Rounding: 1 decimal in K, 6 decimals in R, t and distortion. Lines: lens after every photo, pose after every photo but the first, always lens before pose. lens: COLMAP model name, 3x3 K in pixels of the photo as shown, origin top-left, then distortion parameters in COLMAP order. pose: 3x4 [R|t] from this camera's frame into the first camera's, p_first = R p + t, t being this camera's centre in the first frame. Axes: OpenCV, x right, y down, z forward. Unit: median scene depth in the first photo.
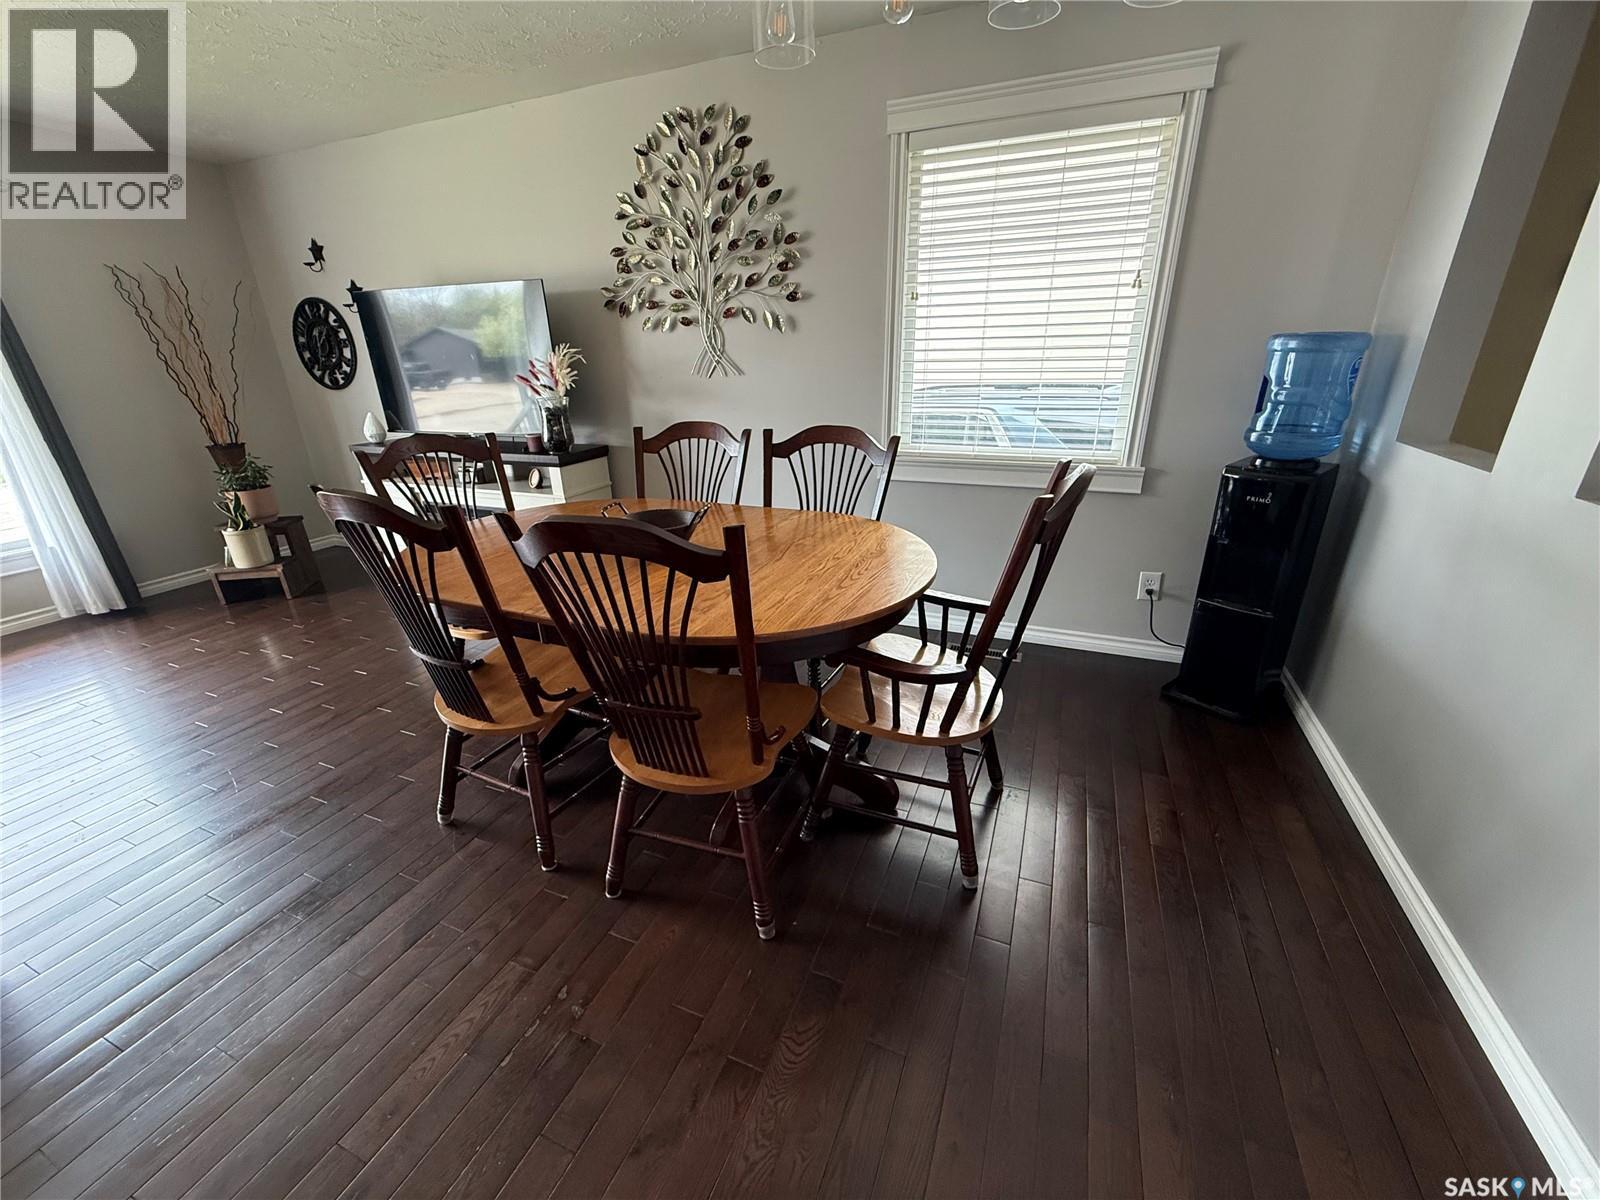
lens RADIAL K [[635.1, 0, 800.0], [0, 635.1, 600.0], [0, 0, 1]] dist [-0.001287, 0.000486]
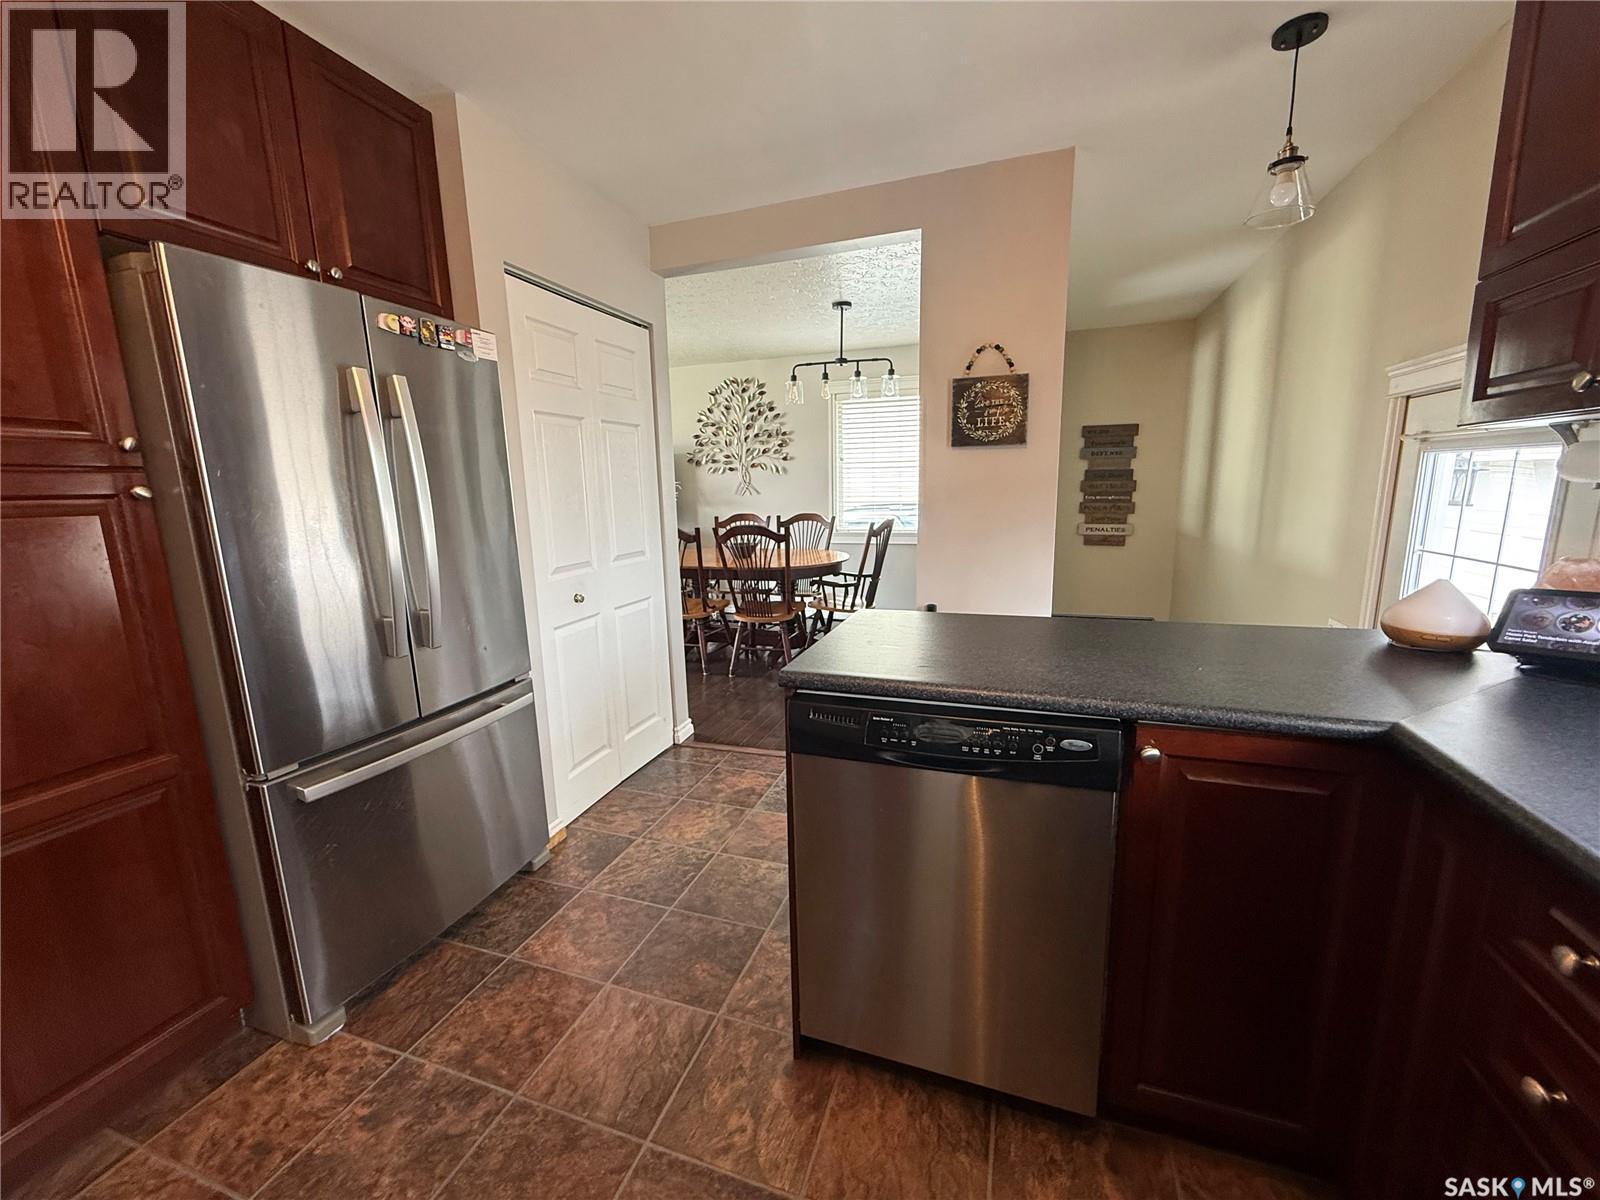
lens RADIAL K [[635.1, 0, 800.0], [0, 635.1, 600.0], [0, 0, 1]] dist [-0.001287, 0.000486]
pose [[0.997669, -0.013851, 0.066818, -0.109127], [0.026382, 0.981337, -0.190479, 0.384059], [-0.062932, 0.191798, 0.979415, -0.972866]]
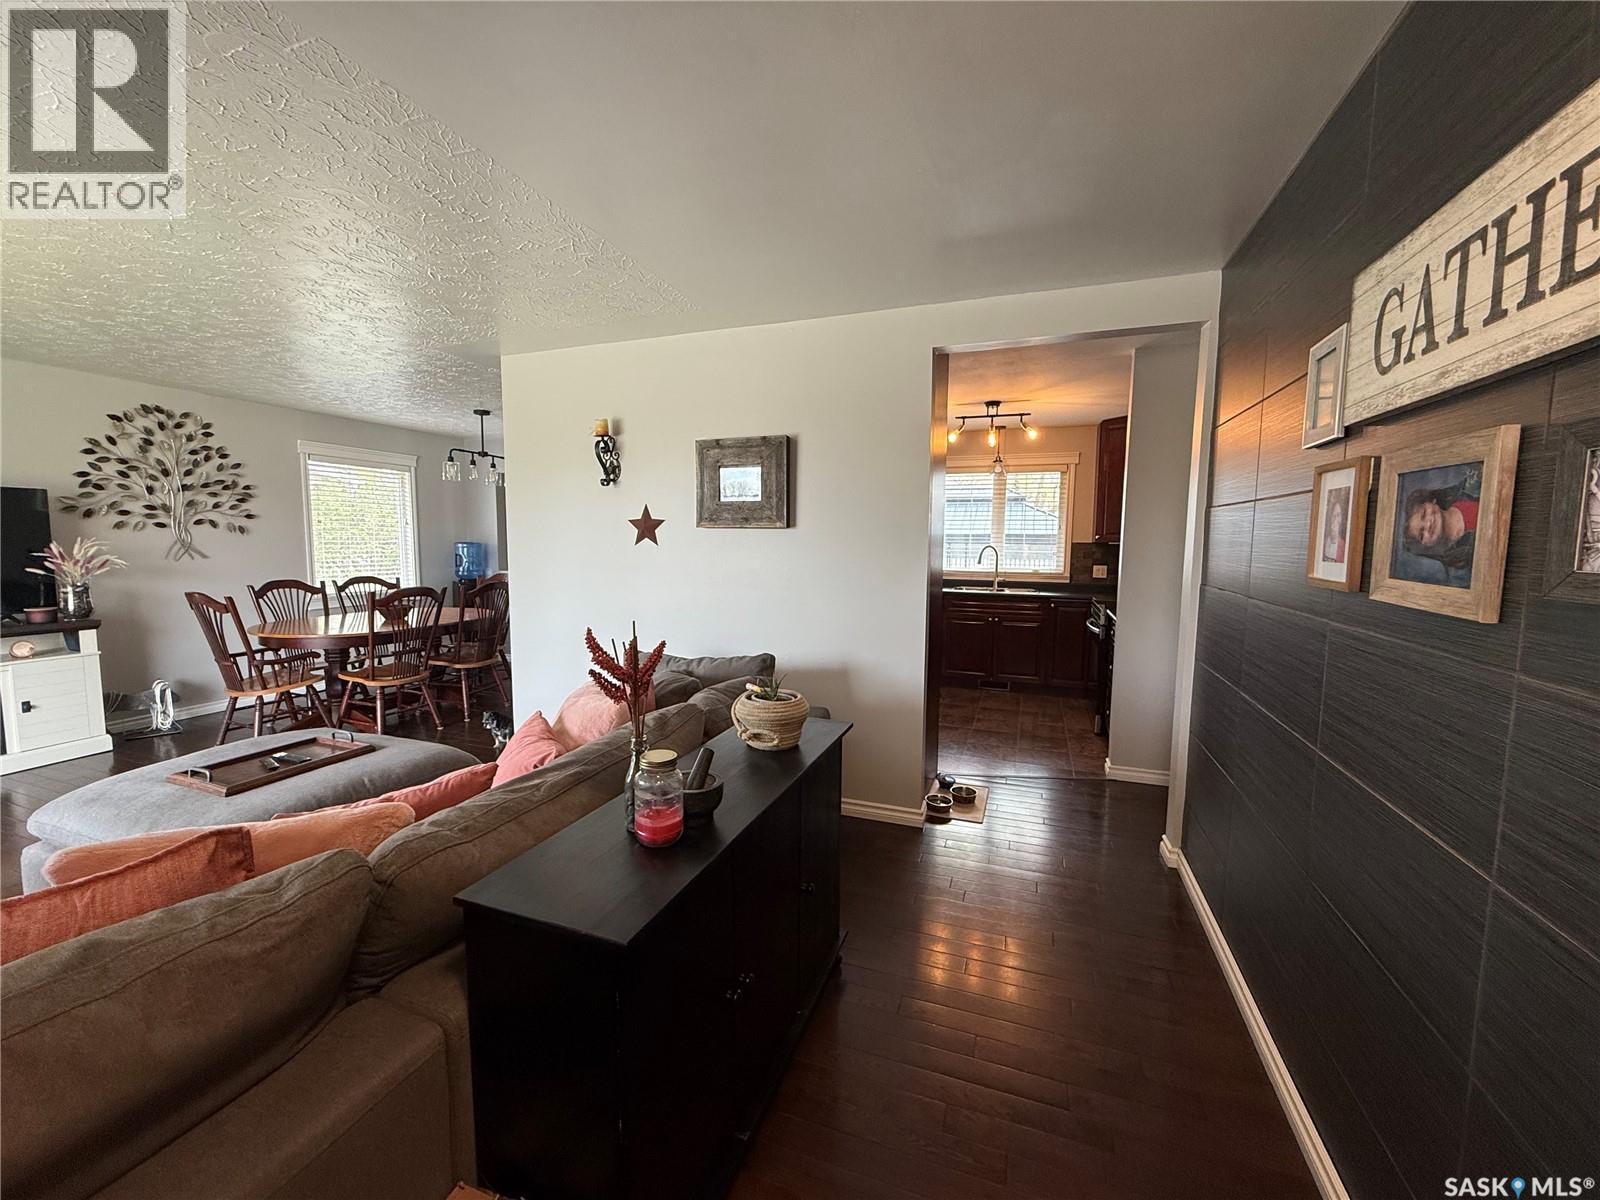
lens RADIAL K [[635.1, 0, 800.0], [0, 635.1, 600.0], [0, 0, 1]] dist [-0.001287, 0.000486]
pose [[-0.058062, -0.075111, 0.995483, -1.883156], [0.355556, 0.930222, 0.090925, 0.130837], [-0.932850, 0.359229, -0.027304, -0.313993]]
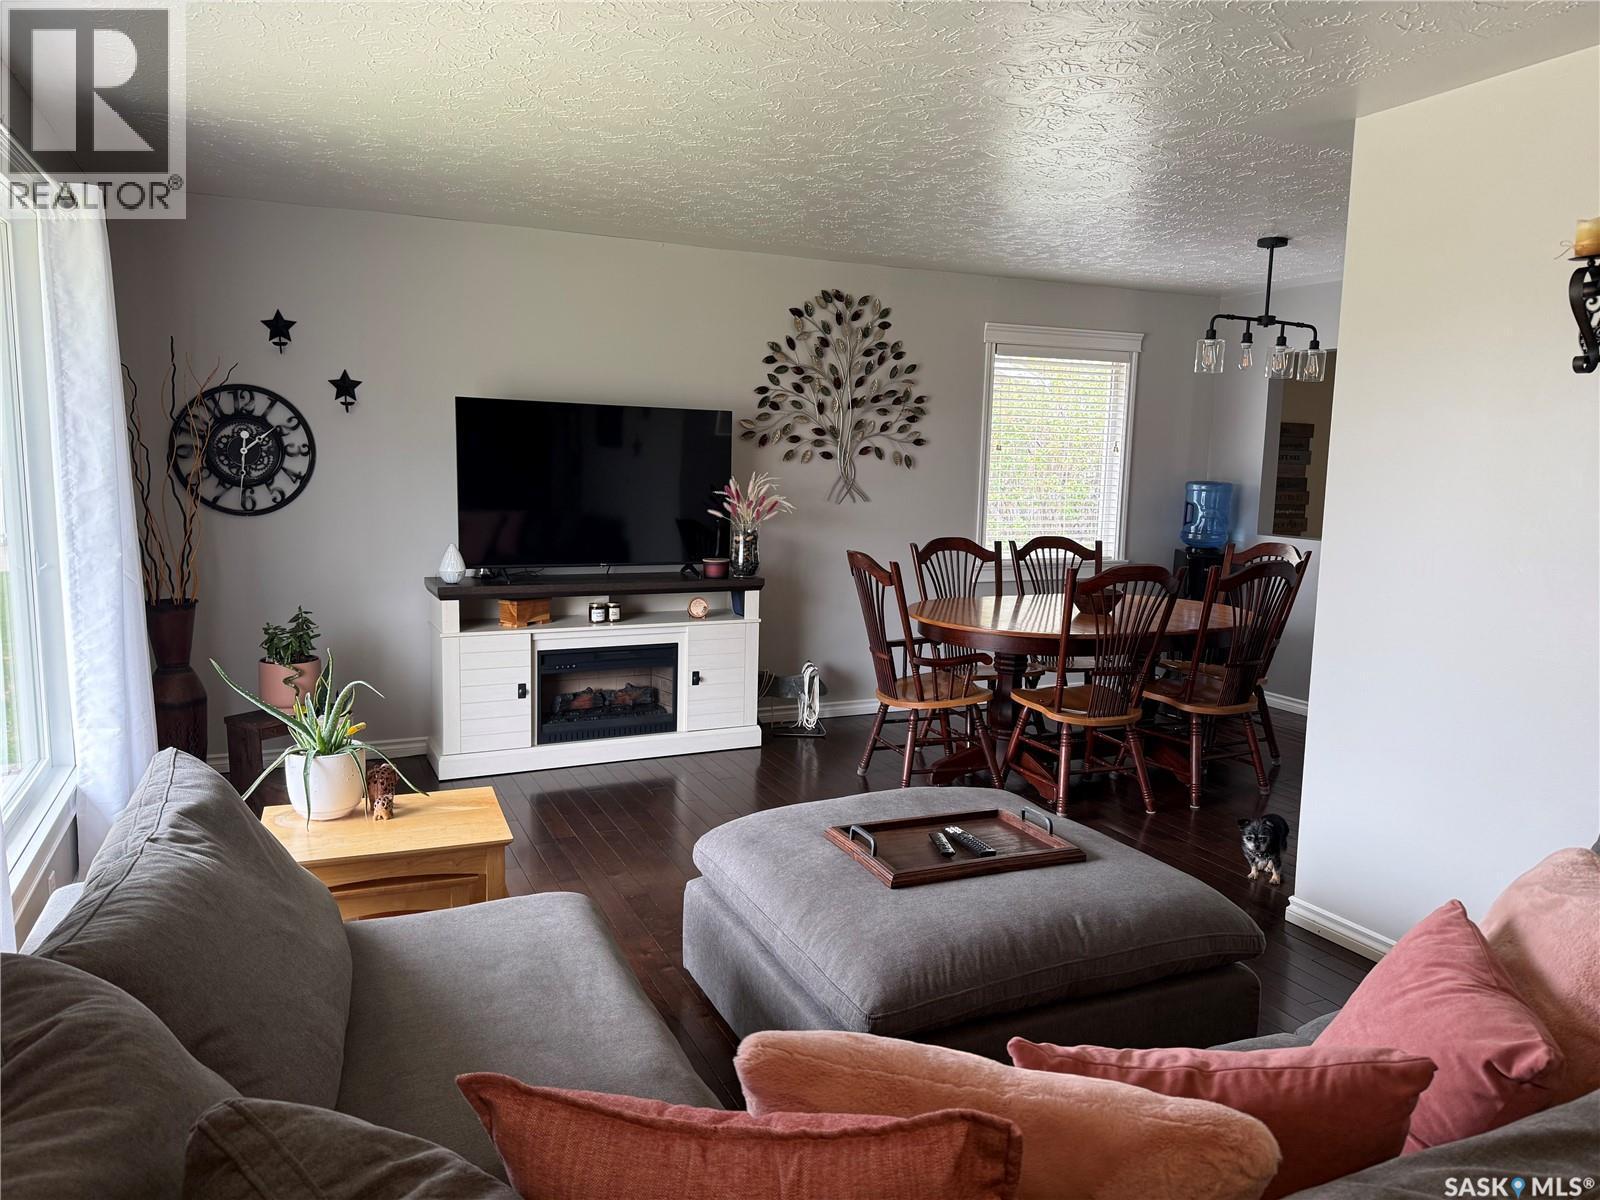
lens RADIAL K [[1114.4, 0, 813.4], [0, 1114.4, 606.1], [0, 0, 1]] dist [0.125303, -0.161635]
pose [[0.660265, -0.066330, 0.748098, -1.779908], [0.241361, 0.961993, -0.127728, 0.059125], [-0.711192, 0.264896, 0.651180, -0.188059]]
